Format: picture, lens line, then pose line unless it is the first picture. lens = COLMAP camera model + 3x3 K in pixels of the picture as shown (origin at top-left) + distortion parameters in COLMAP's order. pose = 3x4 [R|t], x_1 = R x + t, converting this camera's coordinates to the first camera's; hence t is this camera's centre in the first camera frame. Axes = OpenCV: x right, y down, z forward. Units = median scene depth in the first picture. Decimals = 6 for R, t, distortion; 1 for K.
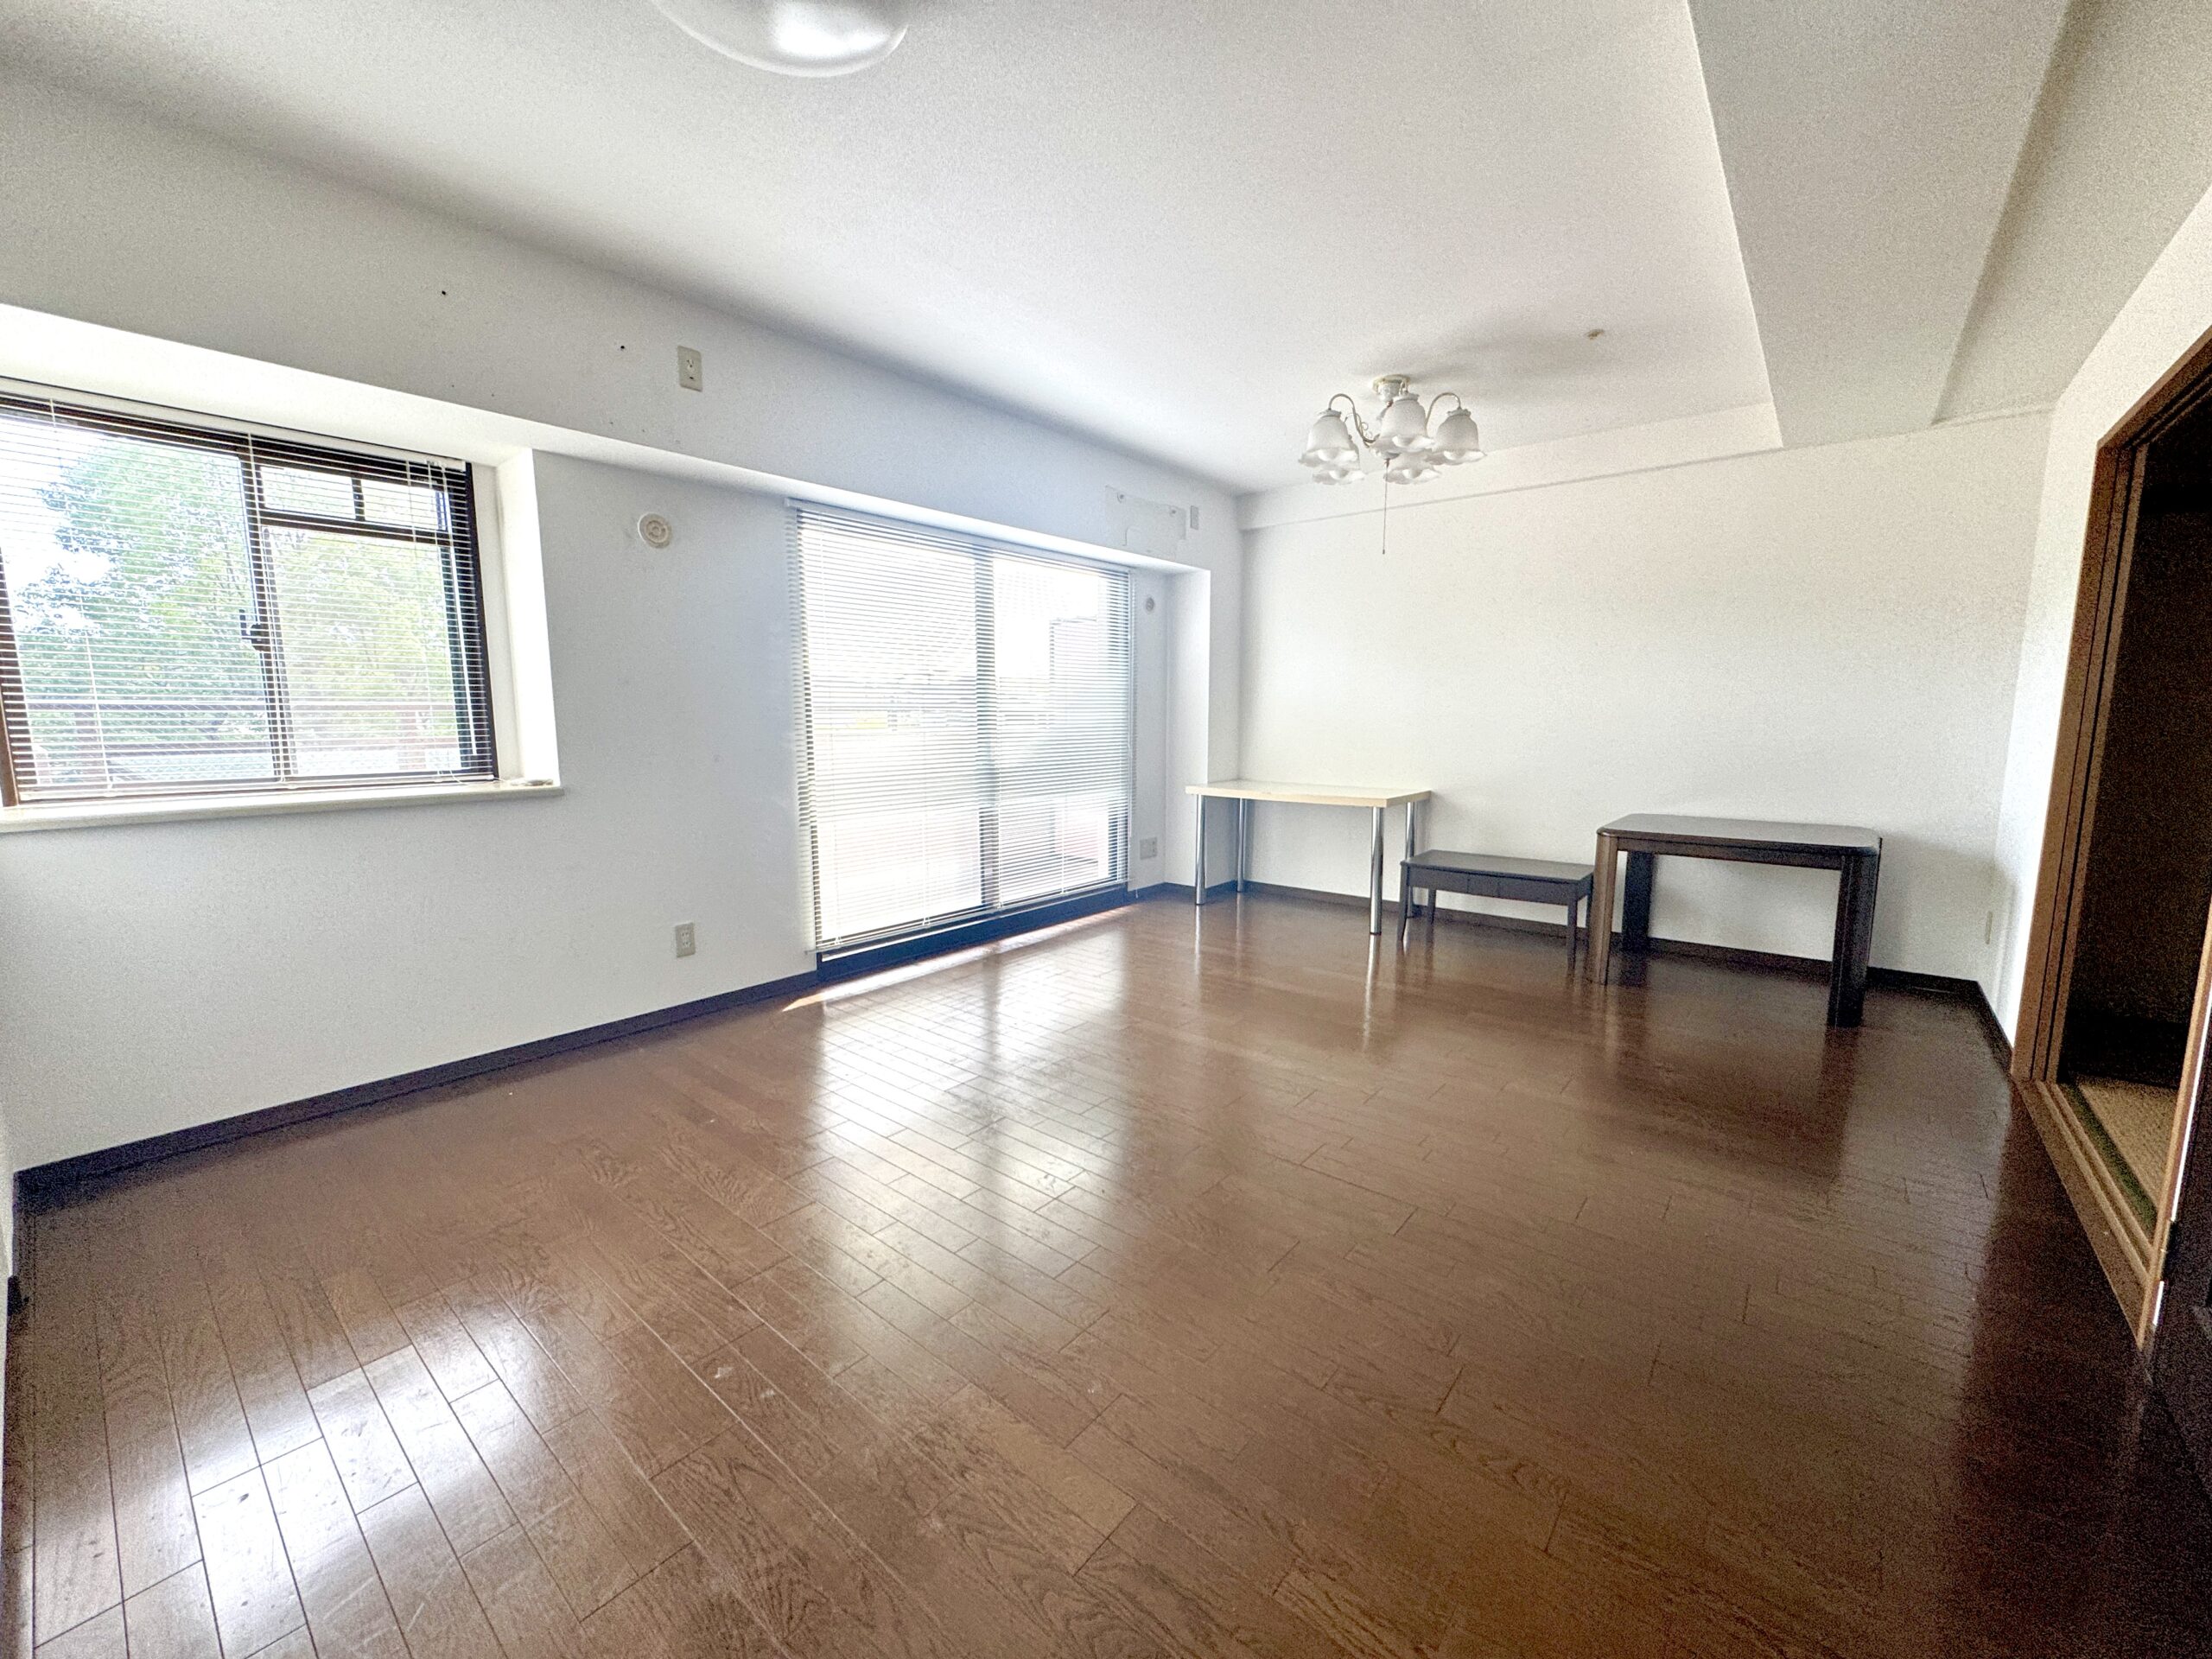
lens RADIAL K [[882.9, 0, 1106.4], [0, 882.9, 826.1], [0, 0, 1]] dist [-0.003792, 0.000041]
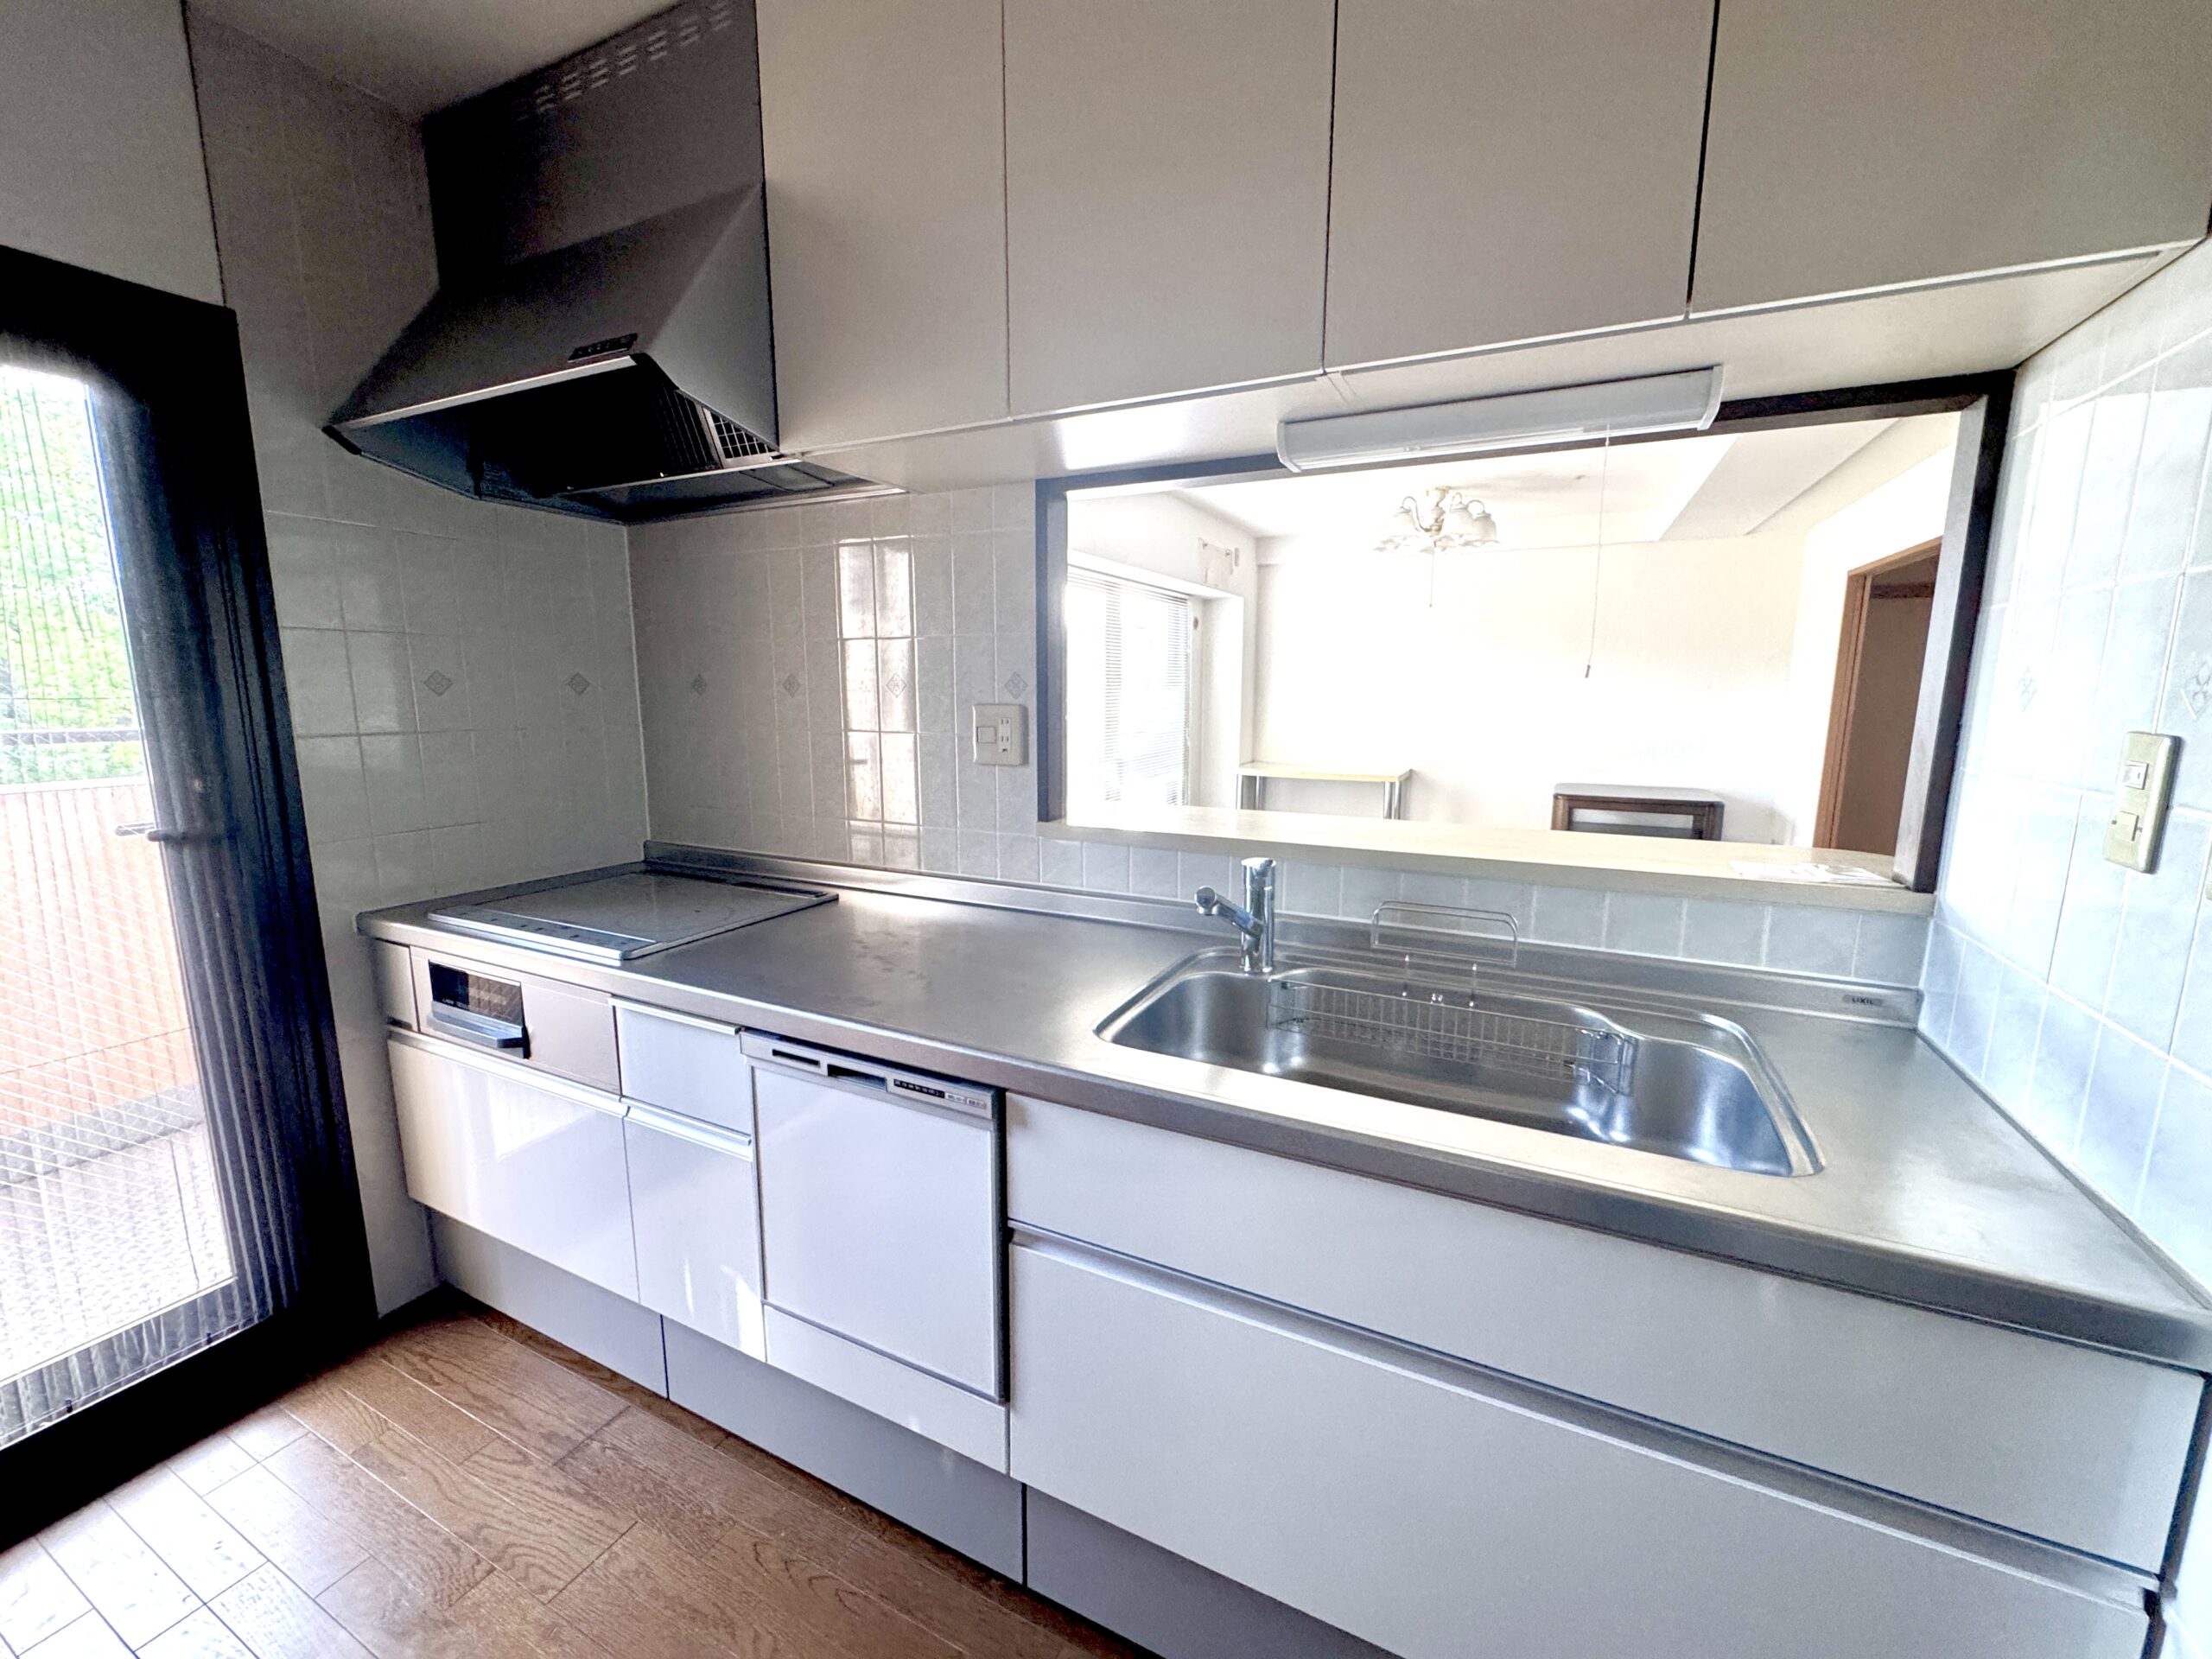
lens RADIAL K [[882.9, 0, 1104.0], [0, 882.9, 825.5], [0, 0, 1]] dist [-0.003792, 0.000041]
pose [[0.973204, -0.034340, 0.227363, -0.458024], [0.026914, 0.999001, 0.035679, -0.014802], [-0.228361, -0.028603, 0.973156, -0.244905]]
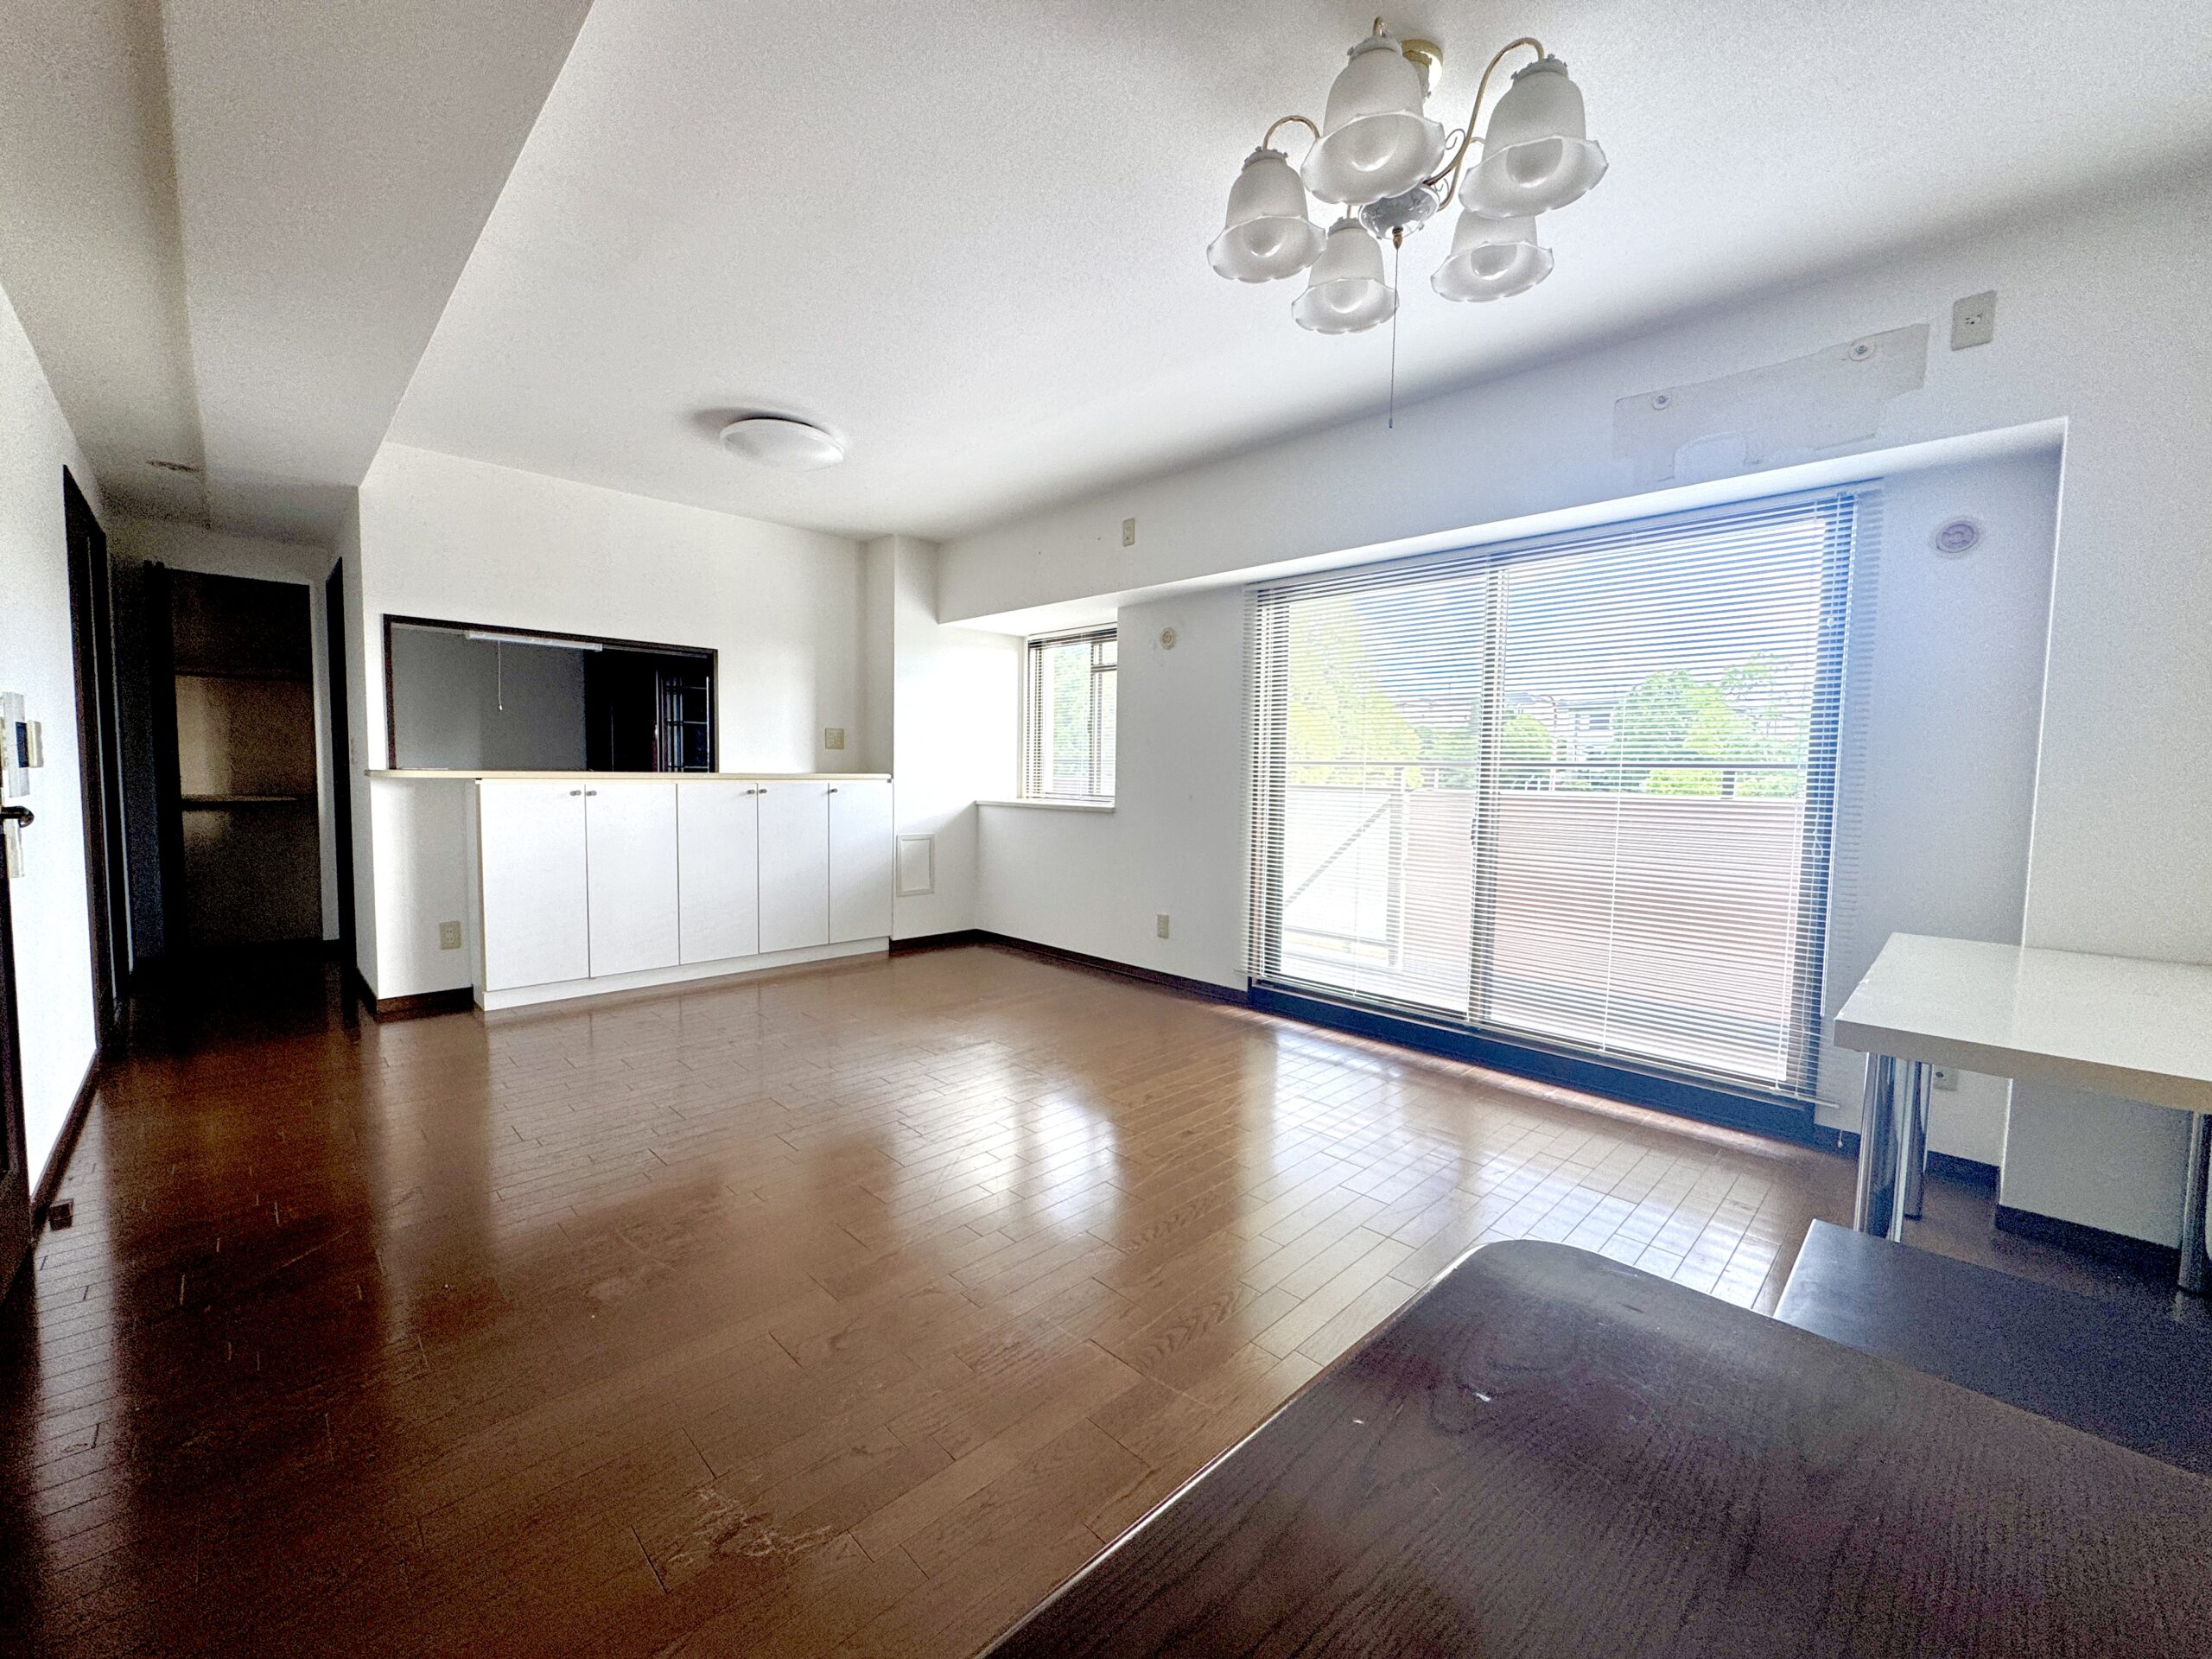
lens RADIAL K [[882.9, 0, 1108.9], [0, 882.9, 828.5], [0, 0, 1]] dist [-0.003792, 0.000041]
pose [[-0.100884, 0.067509, -0.992605, 0.683419], [-0.142145, 0.986482, 0.081539, -0.093988], [0.984691, 0.149320, -0.089924, 0.771790]]
